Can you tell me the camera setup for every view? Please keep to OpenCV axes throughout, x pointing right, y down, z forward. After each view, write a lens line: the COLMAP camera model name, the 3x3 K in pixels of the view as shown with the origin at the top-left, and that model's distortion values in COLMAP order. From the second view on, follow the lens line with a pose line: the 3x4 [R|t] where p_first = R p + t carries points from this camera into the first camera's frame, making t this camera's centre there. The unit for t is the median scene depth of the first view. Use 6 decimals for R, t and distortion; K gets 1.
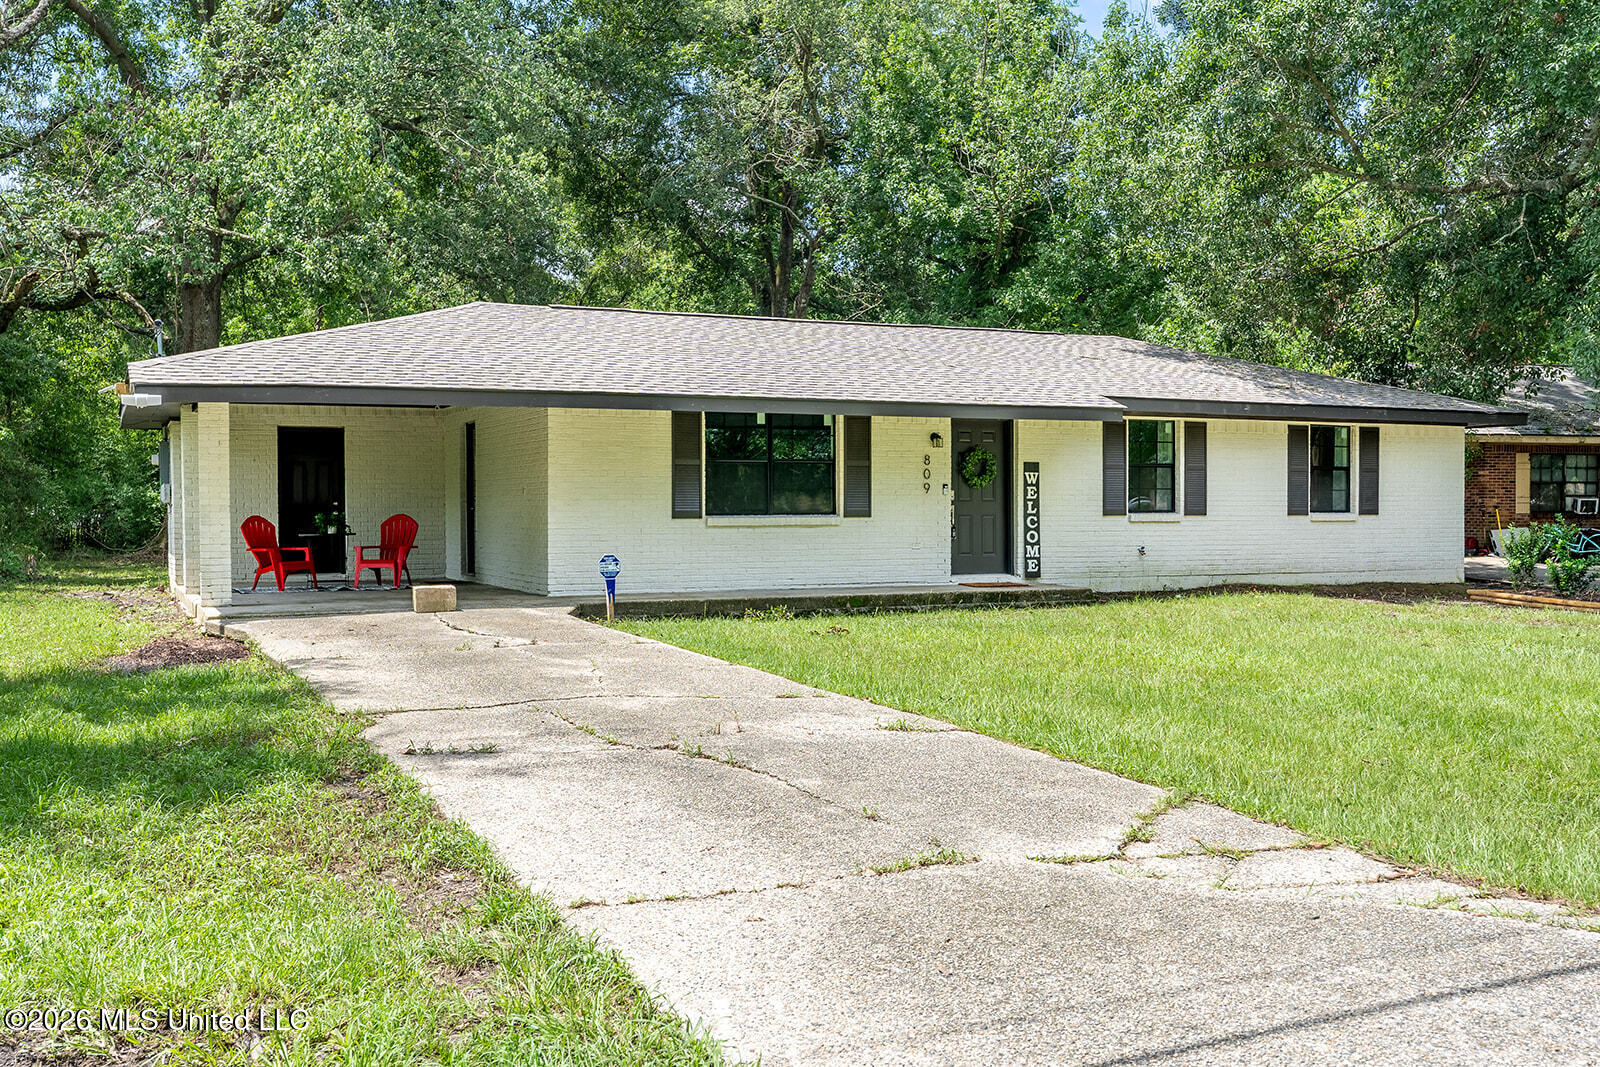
lens RADIAL K [[1521.1, 0, 800.0], [0, 1521.1, 533.5], [0, 0, 1]] dist [0.000213, -0.000950]
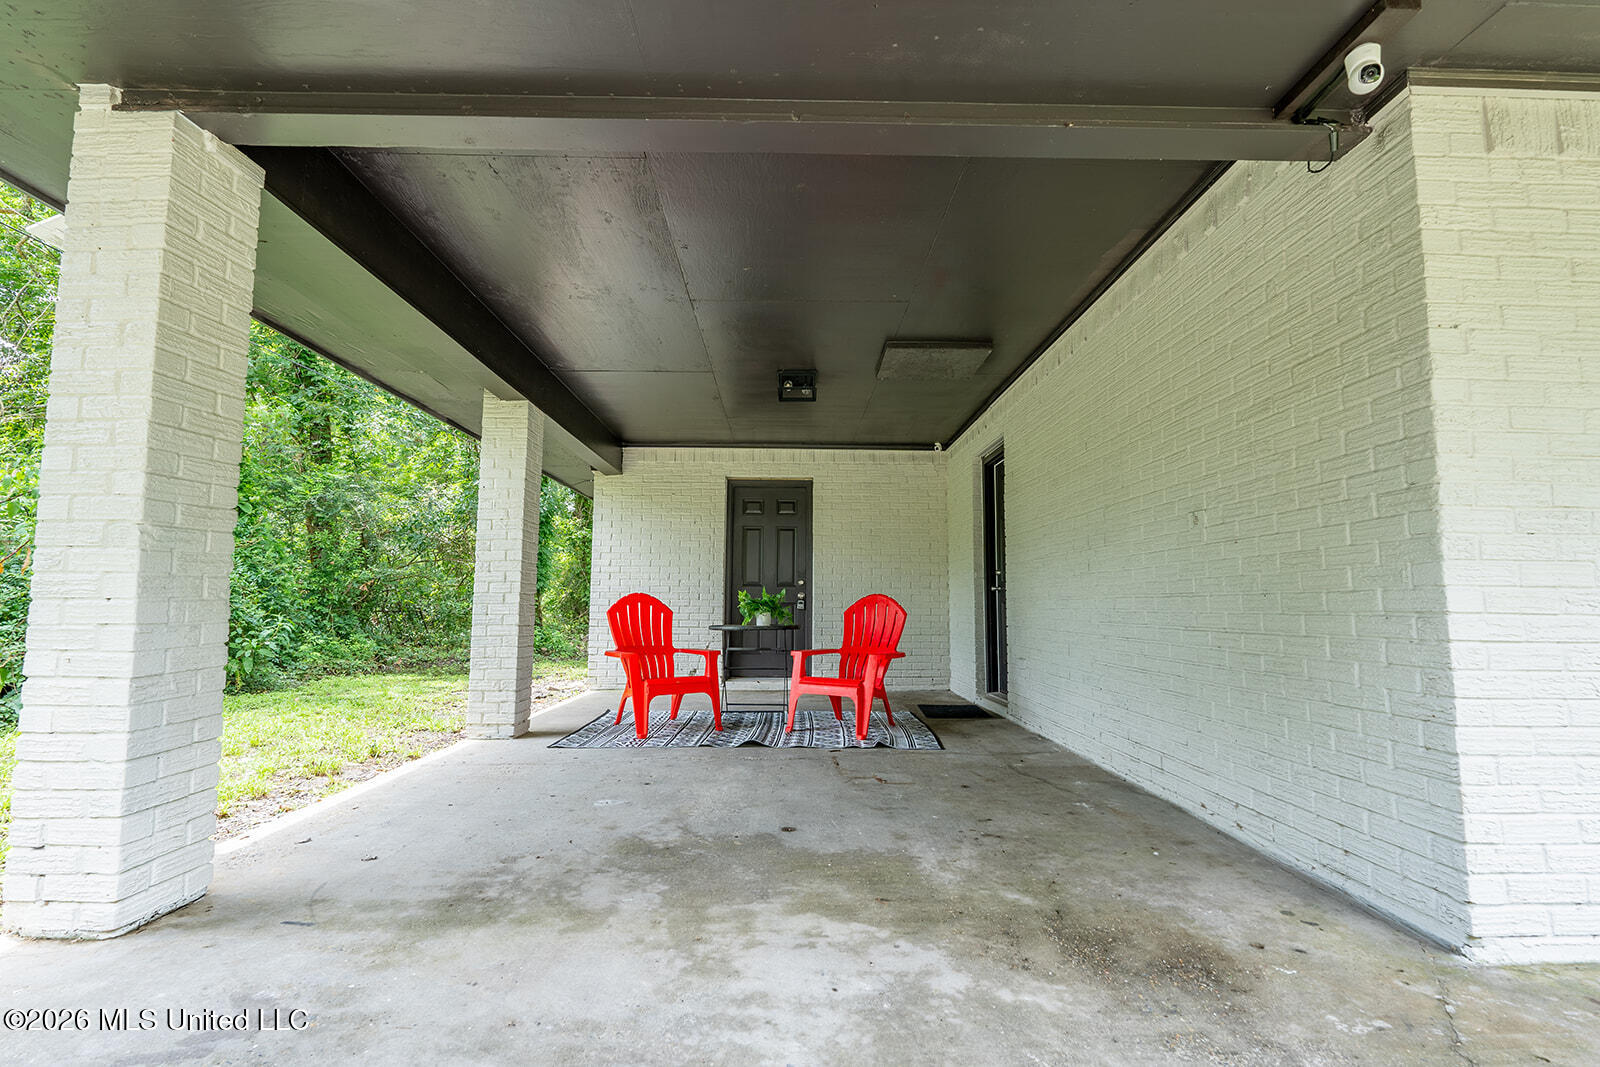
lens RADIAL K [[699.0, 0, 804.9], [0, 699.0, 534.7], [0, 0, 1]] dist [-0.002815, -0.000076]
pose [[0.914697, -0.030333, -0.403000, -0.186079], [-0.018060, 0.993115, -0.115739, -0.004167], [0.403736, 0.113145, 0.907852, 0.770601]]
